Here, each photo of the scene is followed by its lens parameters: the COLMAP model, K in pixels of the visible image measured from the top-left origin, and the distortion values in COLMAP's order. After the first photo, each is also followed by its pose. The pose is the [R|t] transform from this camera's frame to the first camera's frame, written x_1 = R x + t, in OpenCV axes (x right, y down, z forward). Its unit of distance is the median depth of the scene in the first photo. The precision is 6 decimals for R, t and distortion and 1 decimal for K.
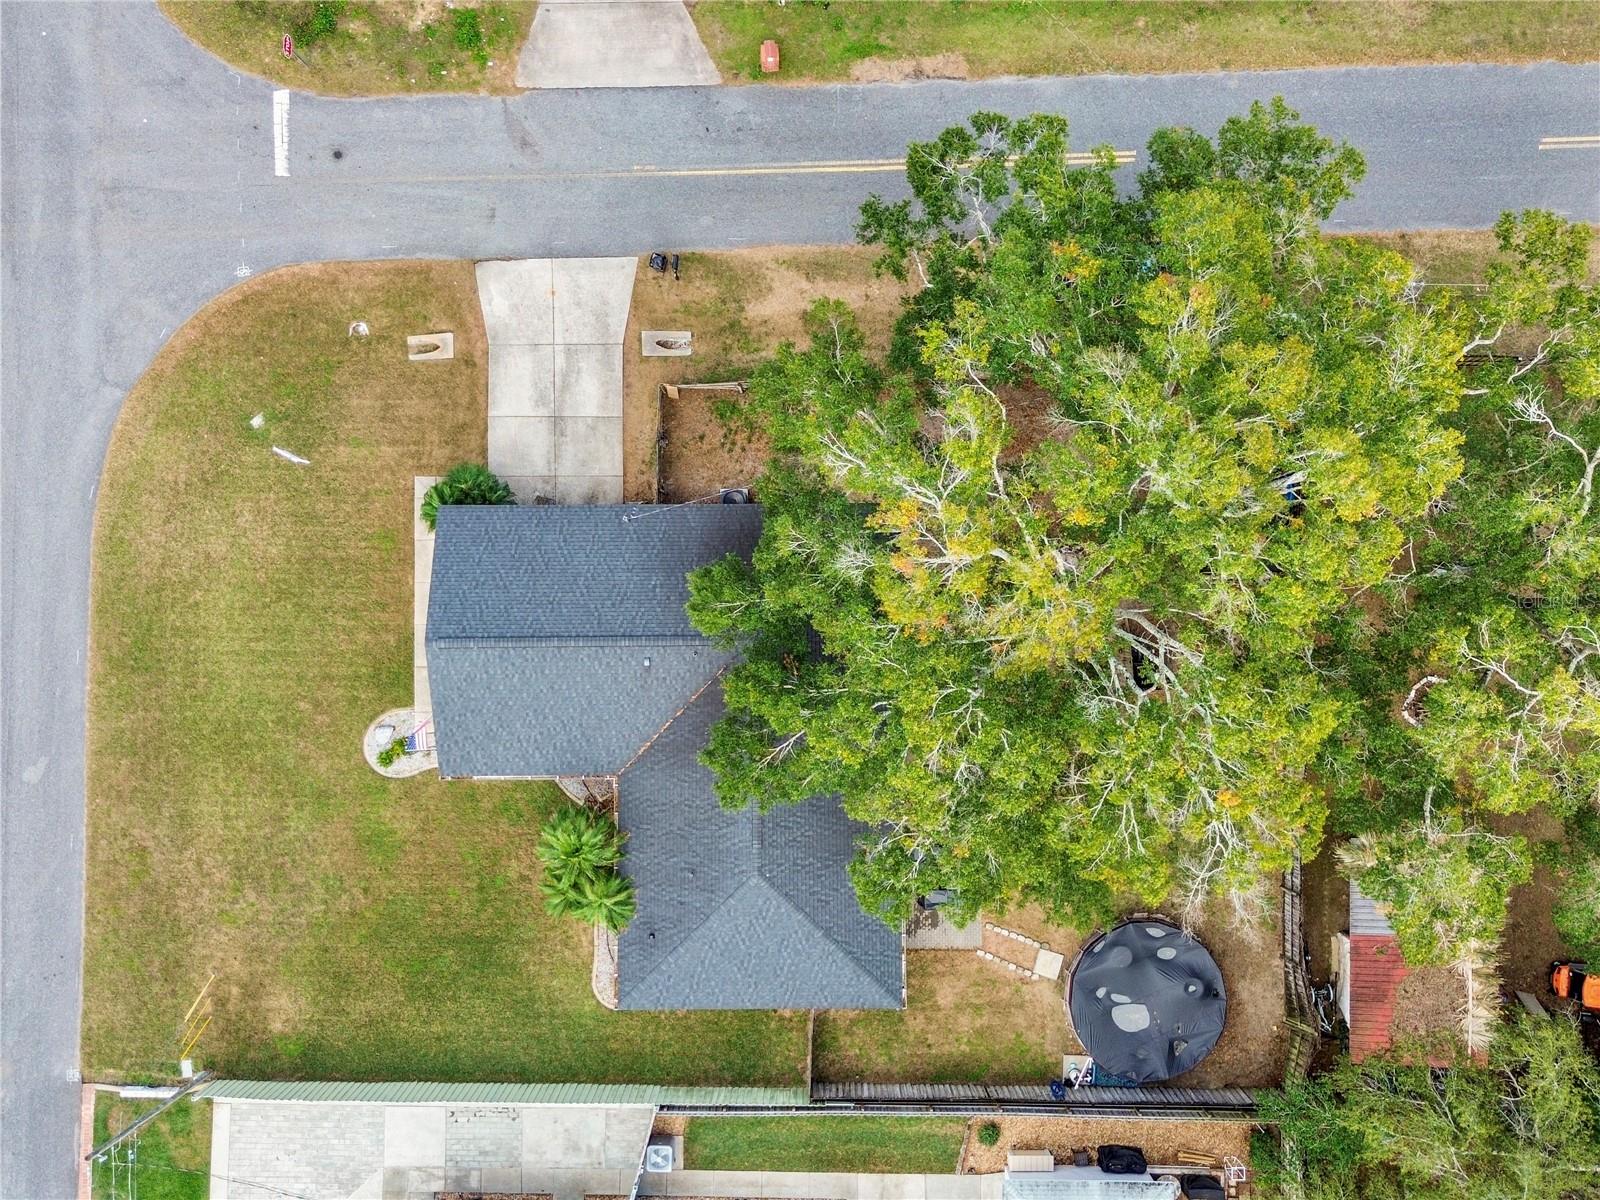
lens RADIAL K [[1131.6, 0, 800.0], [0, 1131.6, 600.0], [0, 0, 1]] dist [0.055791, -0.054786]
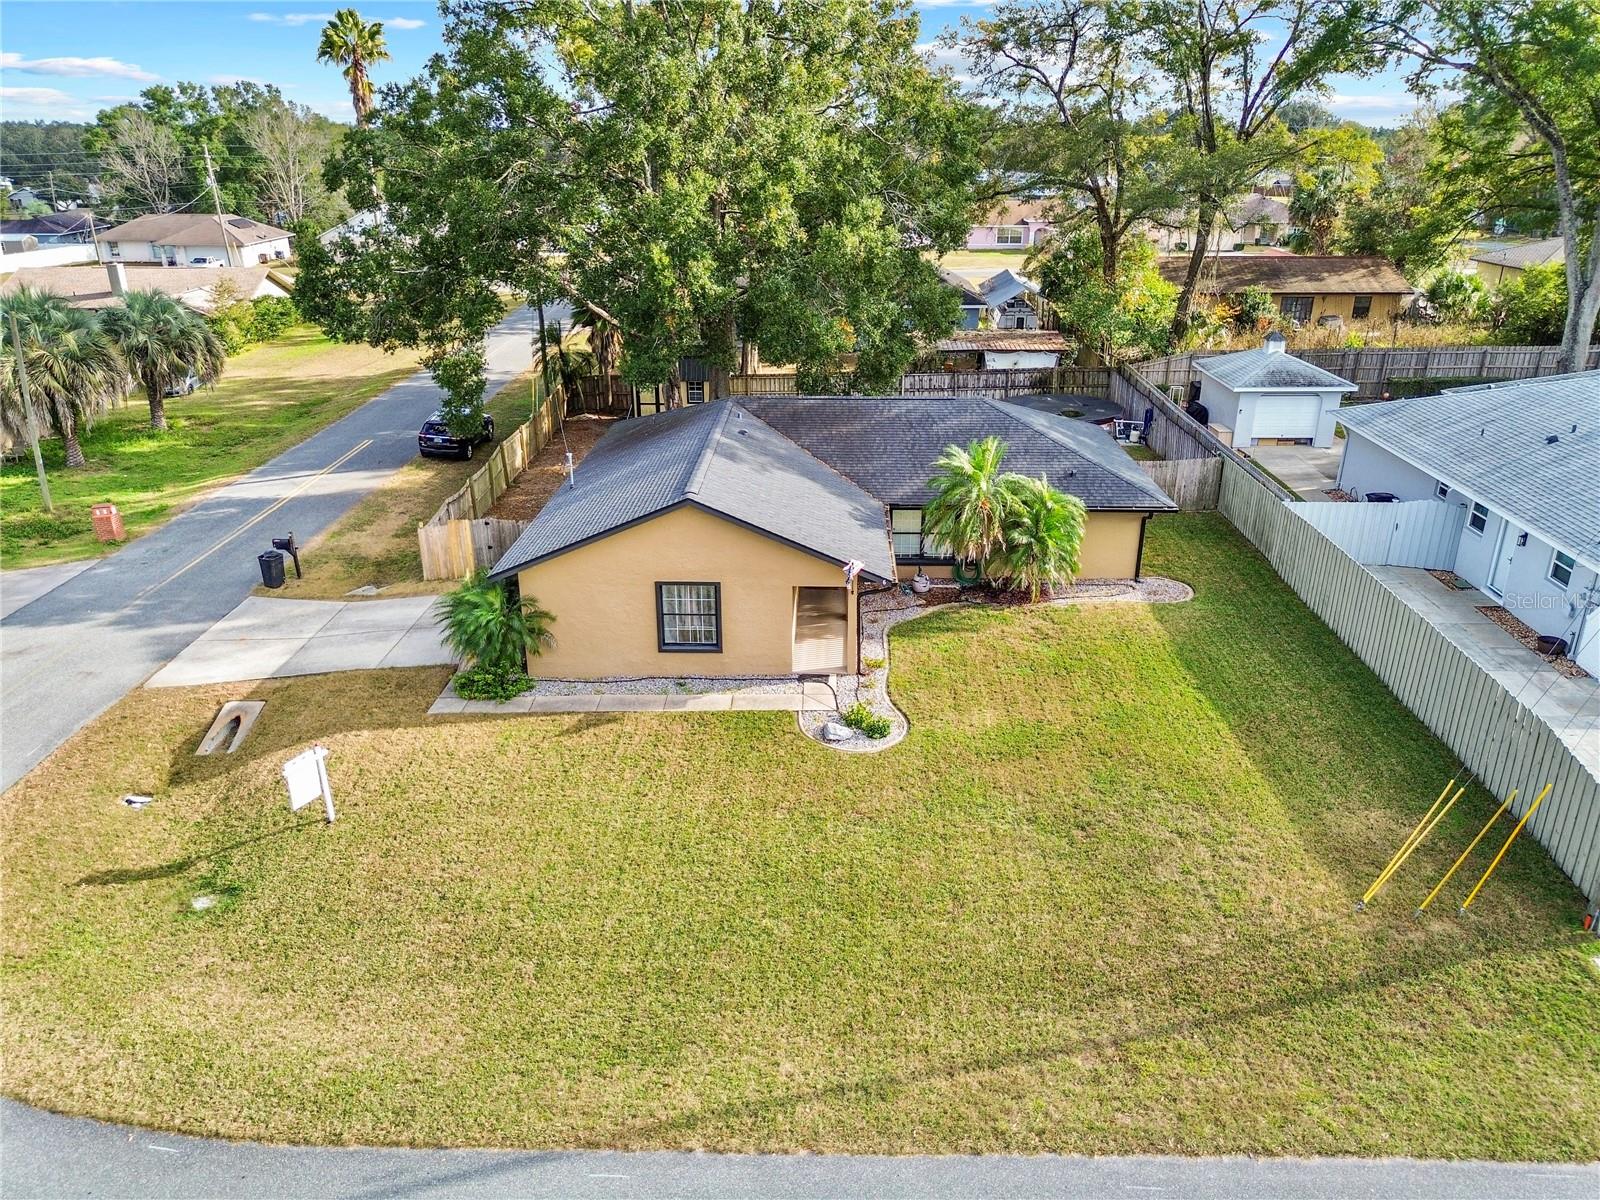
lens RADIAL K [[1129.7, 0, 800.0], [0, 1129.7, 600.0], [0, 0, 1]] dist [0.084681, -0.130480]
pose [[0.034507, -0.368985, 0.928794, -0.879952], [0.999404, 0.012734, -0.032072, 0.115001], [0.000006, 0.929348, 0.369205, 0.702753]]
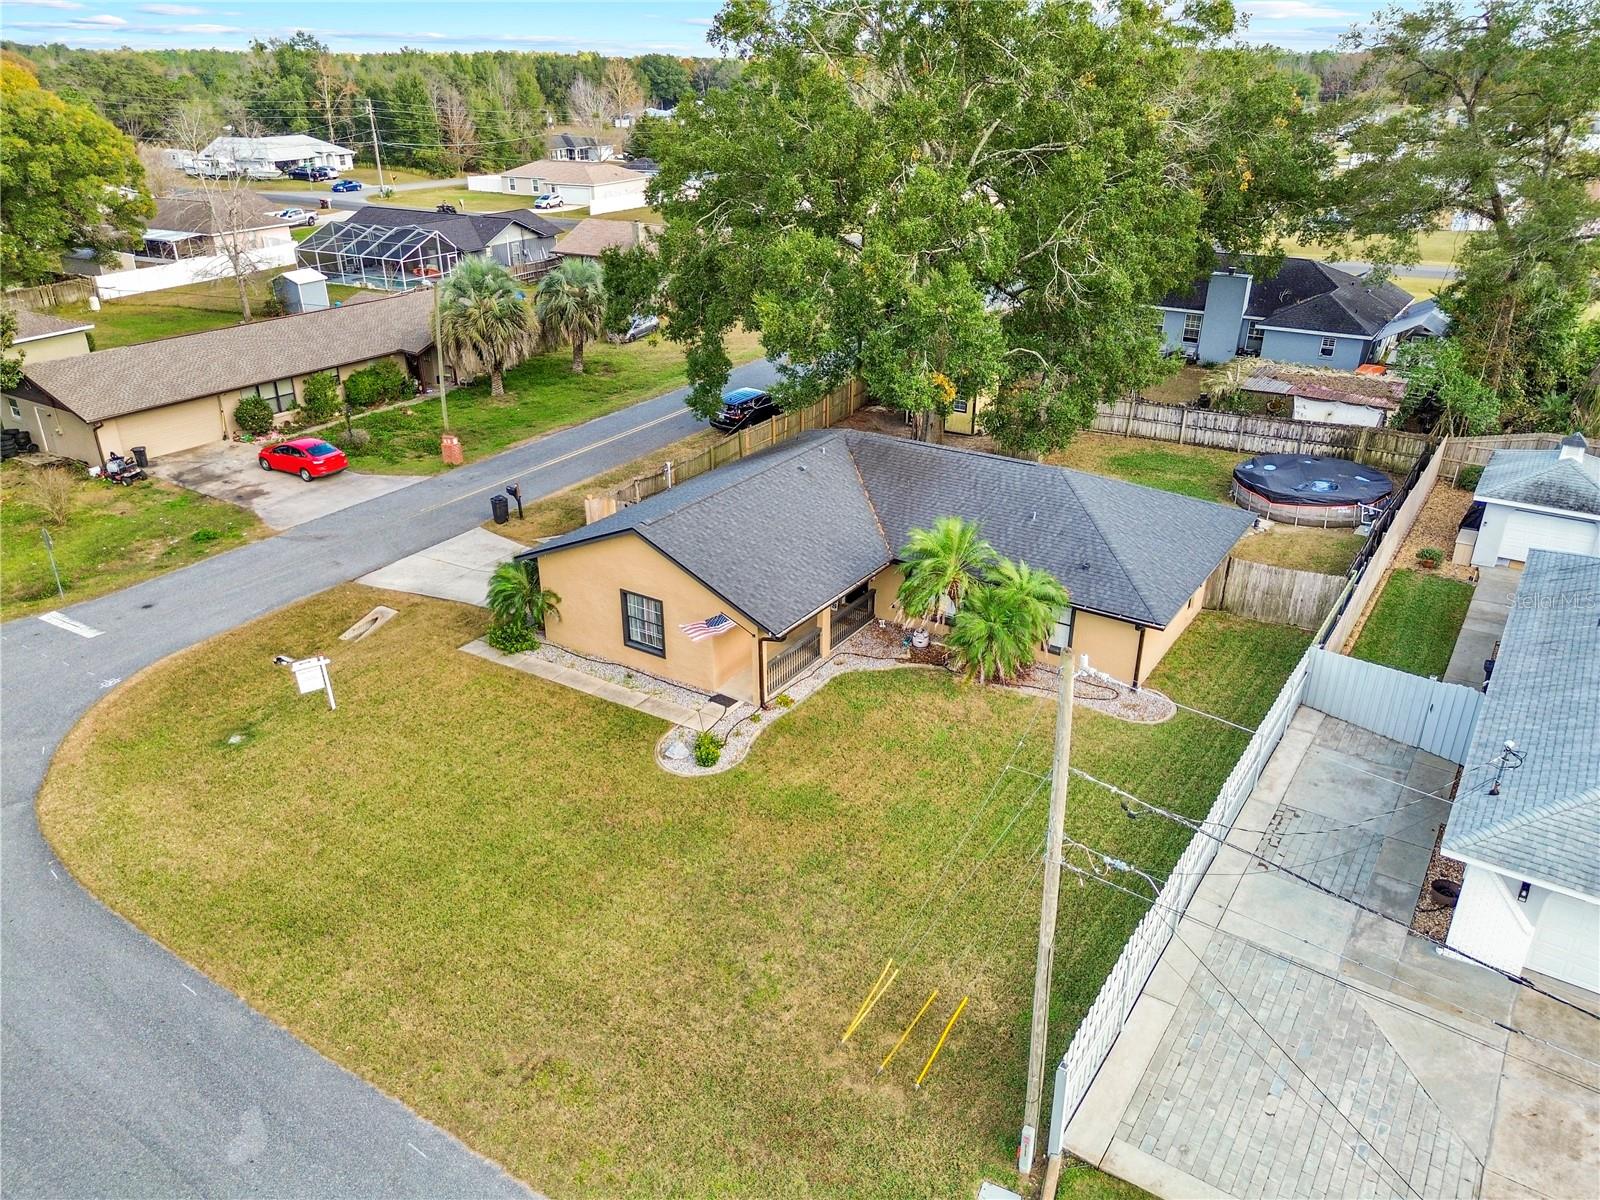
lens RADIAL K [[1131.6, 0, 800.0], [0, 1131.6, 600.0], [0, 0, 1]] dist [0.055791, -0.054786]
pose [[0.554114, -0.351272, 0.754696, -0.803047], [0.832441, 0.234130, -0.502220, 0.500751], [-0.000281, 0.906527, 0.422148, 0.611295]]
